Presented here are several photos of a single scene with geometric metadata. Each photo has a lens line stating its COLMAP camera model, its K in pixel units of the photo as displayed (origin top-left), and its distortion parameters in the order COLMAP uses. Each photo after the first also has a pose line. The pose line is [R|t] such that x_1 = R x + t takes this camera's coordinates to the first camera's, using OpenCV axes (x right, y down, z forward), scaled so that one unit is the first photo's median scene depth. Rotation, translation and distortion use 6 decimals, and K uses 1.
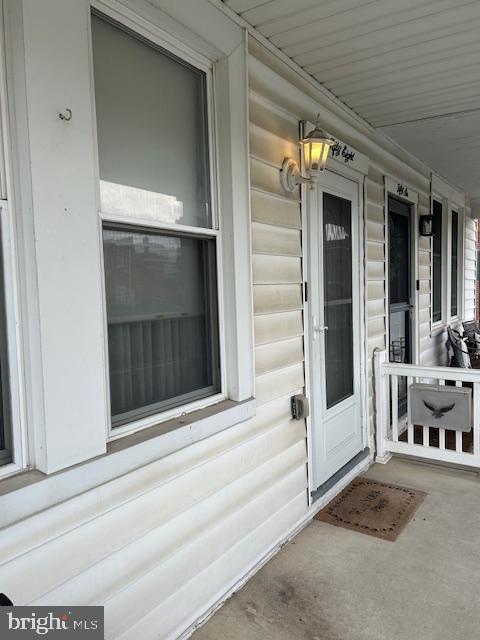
lens RADIAL K [[479.8, 0, 240.0], [0, 479.8, 320.0], [0, 0, 1]] dist [-0.001155, 0.000458]
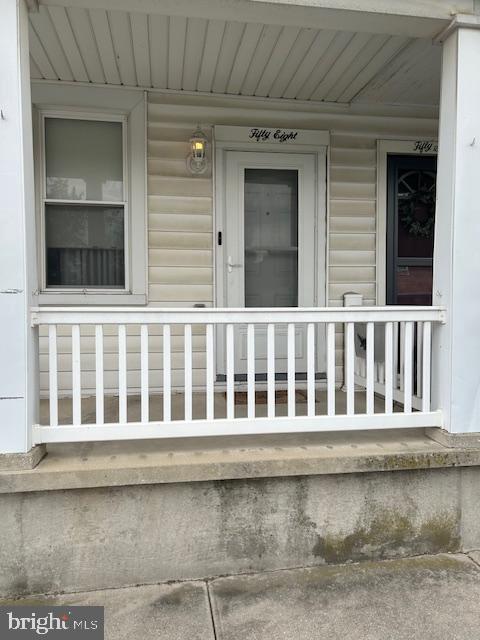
lens RADIAL K [[479.8, 0, 240.0], [0, 479.8, 320.0], [0, 0, 1]] dist [-0.001155, 0.000458]
pose [[0.679138, 0.049006, -0.732373, 1.337940], [-0.064645, 0.997885, 0.006826, 0.187514], [0.731158, 0.042709, 0.680870, 0.045340]]
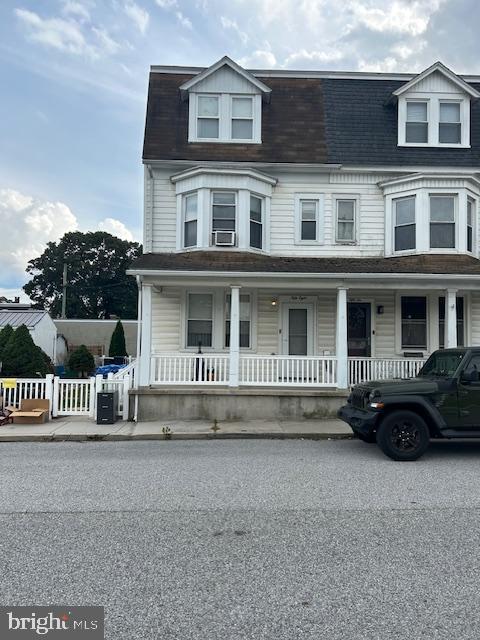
lens RADIAL K [[480.3, 0, 240.0], [0, 480.3, 320.0], [0, 0, 1]] dist [0.044062, -0.001382]
pose [[0.583844, -0.005306, -0.811849, 3.723772], [-0.077979, 0.994989, -0.062582, 0.152768], [0.808112, 0.099845, 0.580504, -2.010972]]
